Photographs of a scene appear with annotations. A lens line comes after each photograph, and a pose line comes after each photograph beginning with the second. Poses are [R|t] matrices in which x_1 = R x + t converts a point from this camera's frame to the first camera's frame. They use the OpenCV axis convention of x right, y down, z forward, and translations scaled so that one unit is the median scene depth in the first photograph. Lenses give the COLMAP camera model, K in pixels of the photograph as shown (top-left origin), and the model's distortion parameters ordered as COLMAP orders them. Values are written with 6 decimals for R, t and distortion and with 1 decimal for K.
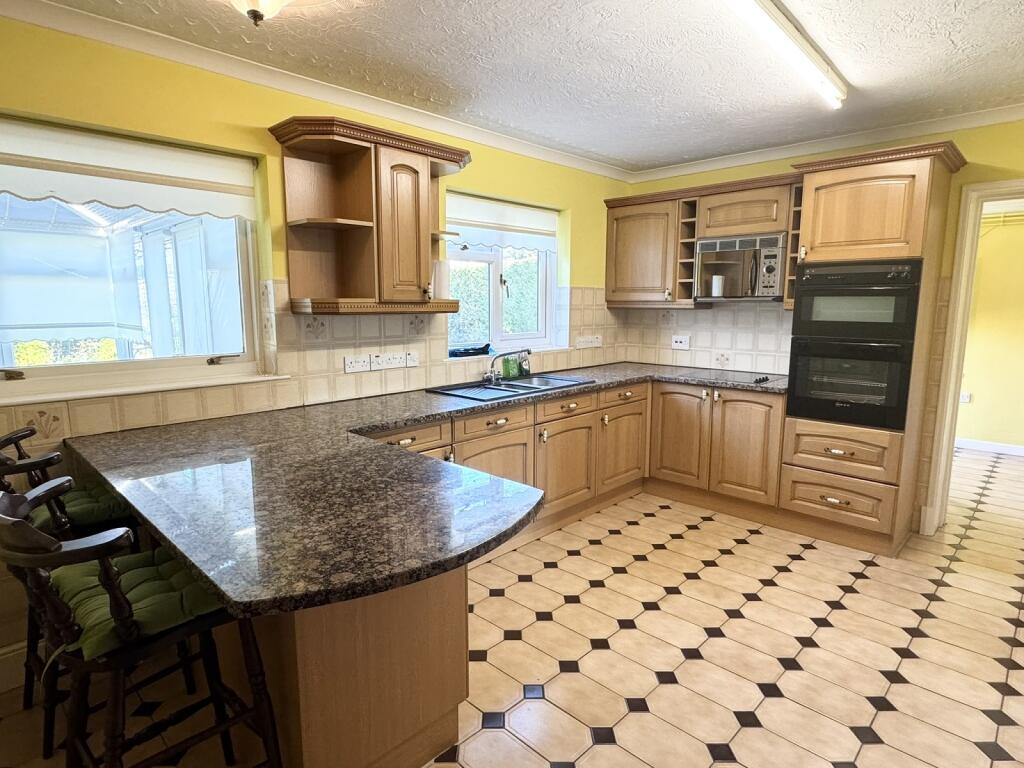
lens RADIAL K [[567.8, 0, 510.4], [0, 567.8, 384.4], [0, 0, 1]] dist [0.009969, -0.003106]
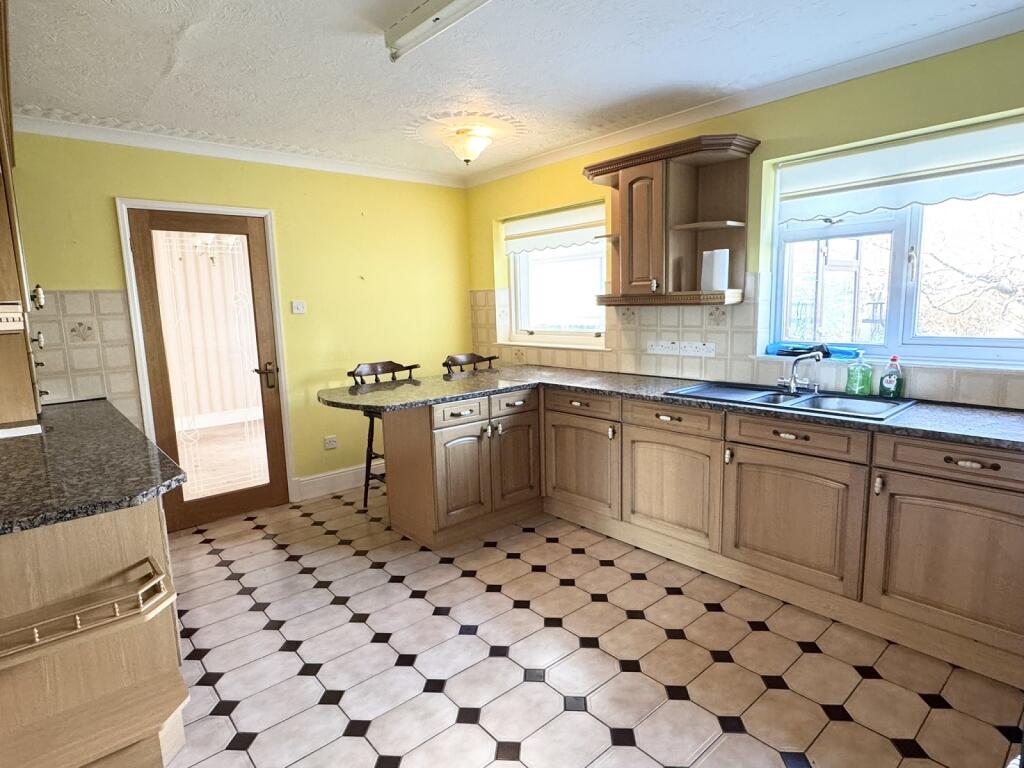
lens RADIAL K [[567.8, 0, 510.8], [0, 567.8, 384.3], [0, 0, 1]] dist [0.009969, -0.003106]
pose [[-0.093453, 0.146810, -0.984740, 0.946228], [-0.107465, 0.981803, 0.156571, -0.113444], [0.989807, 0.120457, -0.075975, 0.796484]]
